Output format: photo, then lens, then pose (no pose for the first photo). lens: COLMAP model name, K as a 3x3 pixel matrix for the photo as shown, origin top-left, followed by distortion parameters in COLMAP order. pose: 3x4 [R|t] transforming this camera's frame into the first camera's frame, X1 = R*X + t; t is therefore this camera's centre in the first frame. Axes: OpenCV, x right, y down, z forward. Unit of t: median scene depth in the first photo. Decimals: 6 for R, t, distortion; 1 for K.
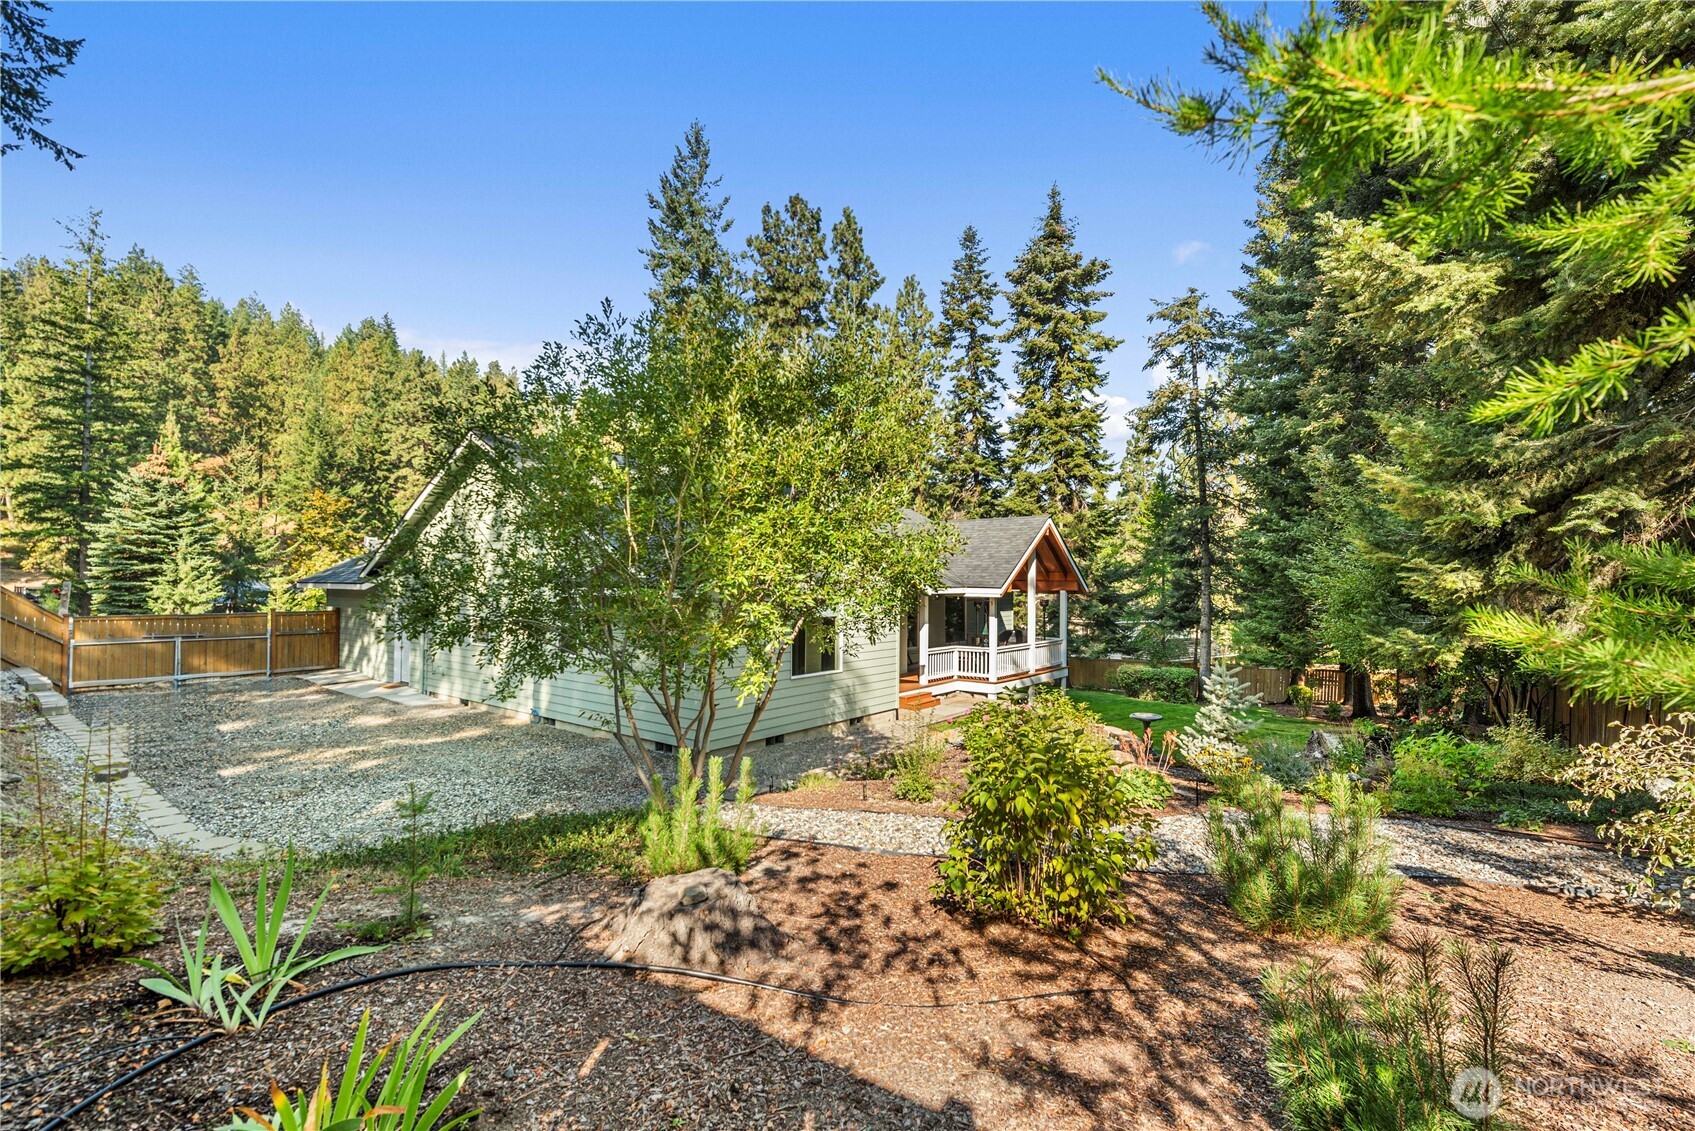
lens RADIAL K [[737.4, 0, 843.2], [0, 737.4, 575.0], [0, 0, 1]] dist [0.005082, 0.000511]
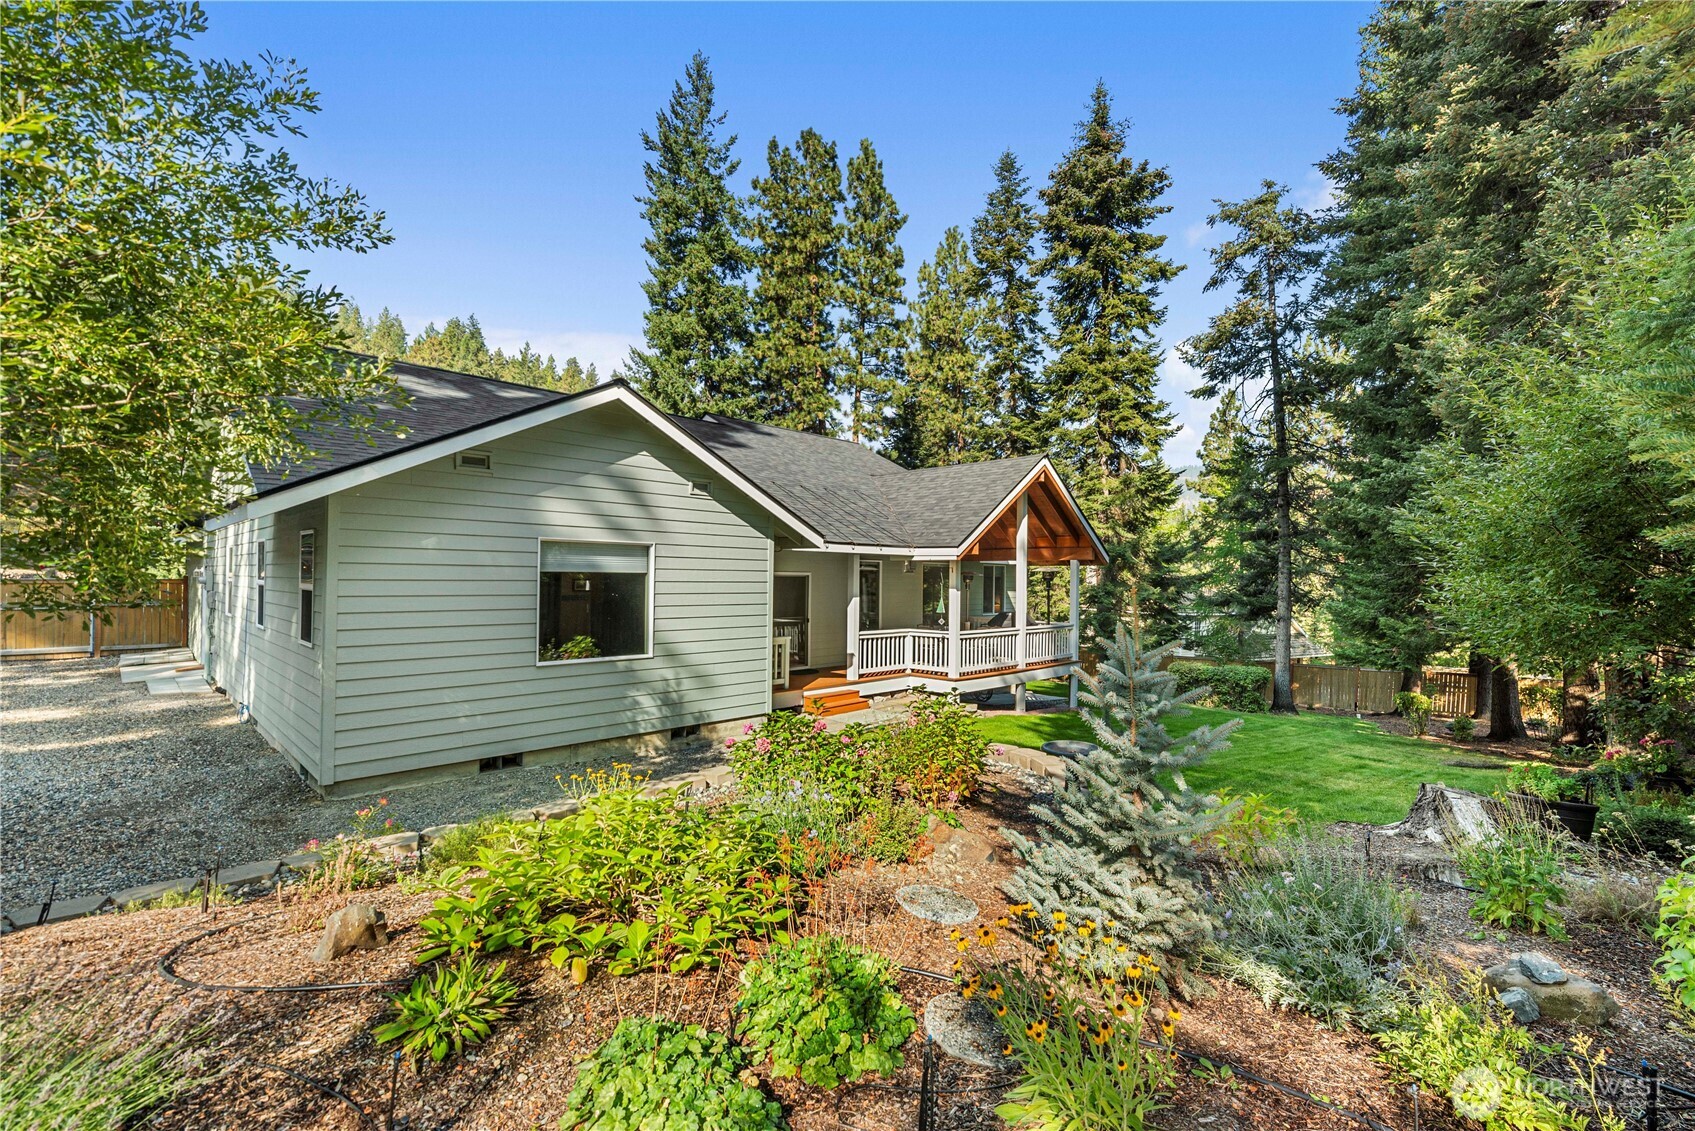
lens RADIAL K [[737.4, 0, 842.4], [0, 737.4, 572.4], [0, 0, 1]] dist [0.005082, 0.000511]
pose [[0.994027, 0.003906, -0.109064, 0.094109], [-0.003575, 0.999988, 0.003237, 0.020935], [0.109076, -0.002828, 0.994029, 0.145069]]
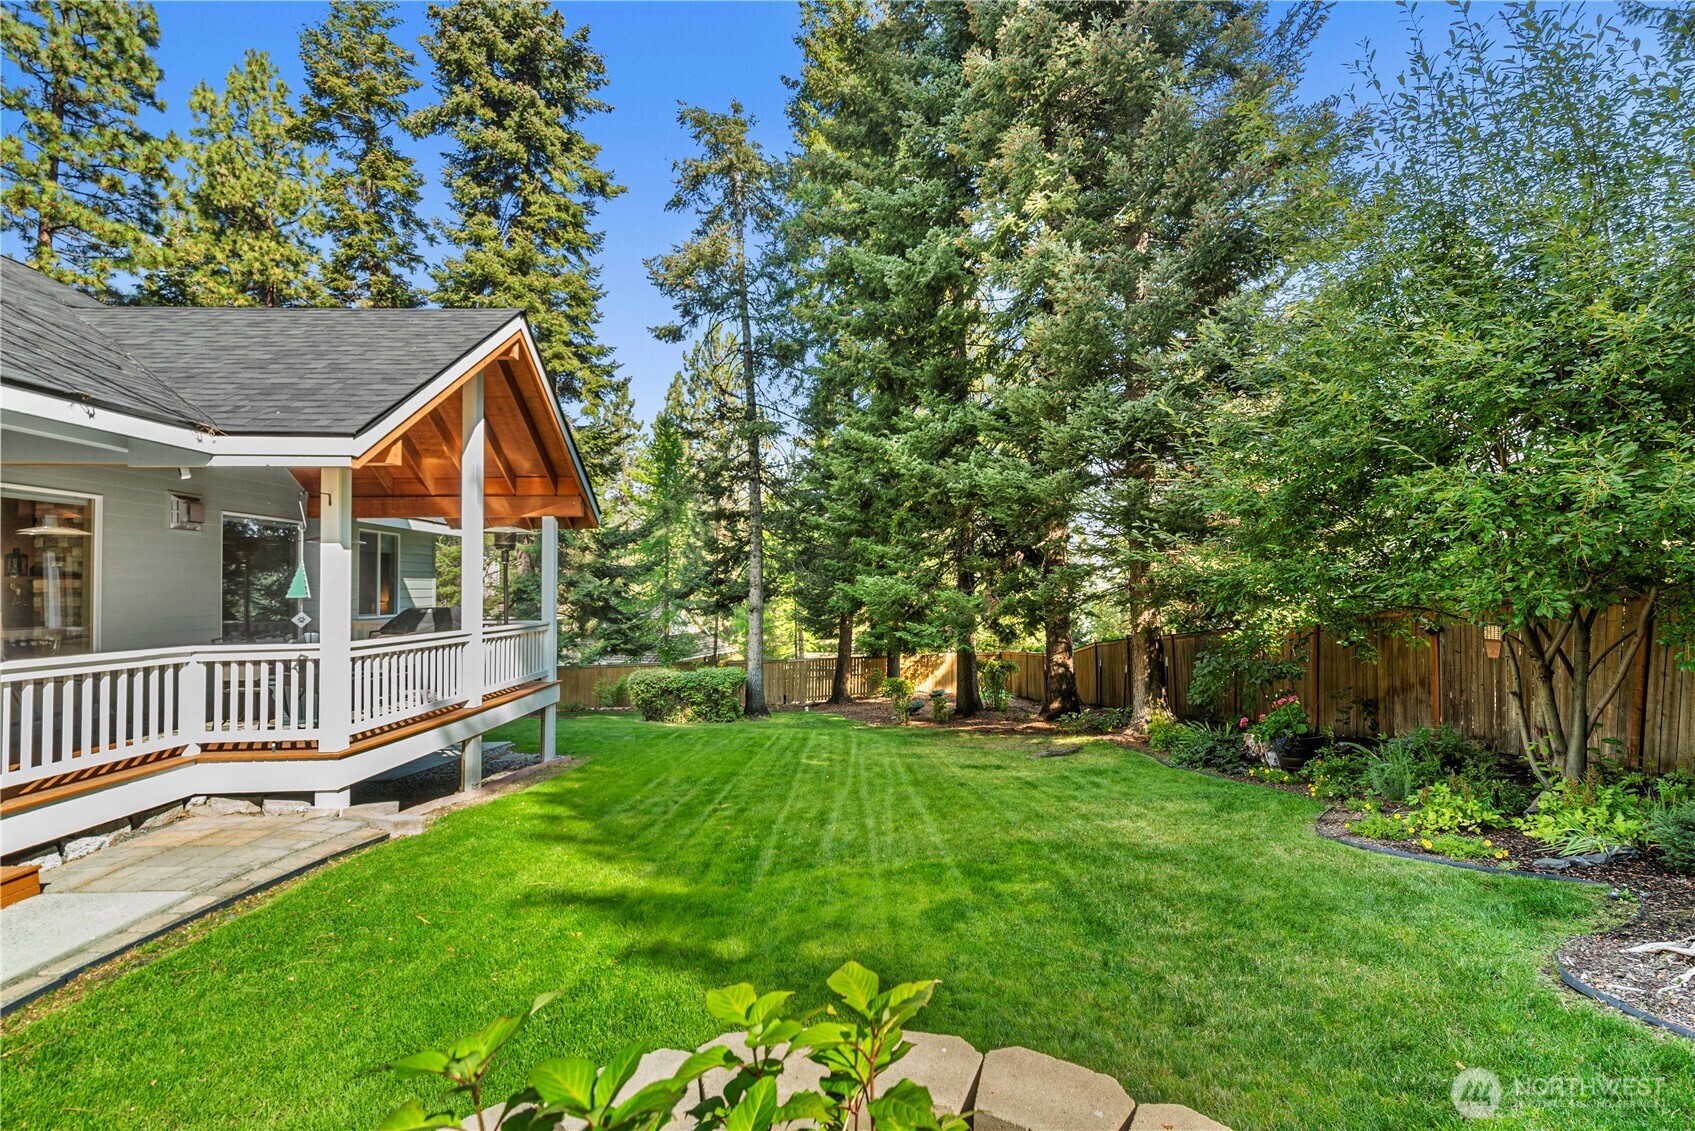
lens RADIAL K [[772.7, 0, 883.5], [0, 772.7, 574.4], [0, 0, 1]] dist [-0.001129, -0.001392]
pose [[0.745335, 0.000208, 0.666690, 0.086296], [0.004421, 0.999976, -0.005254, 0.039501], [-0.666675, 0.006864, 0.745317, 0.326870]]
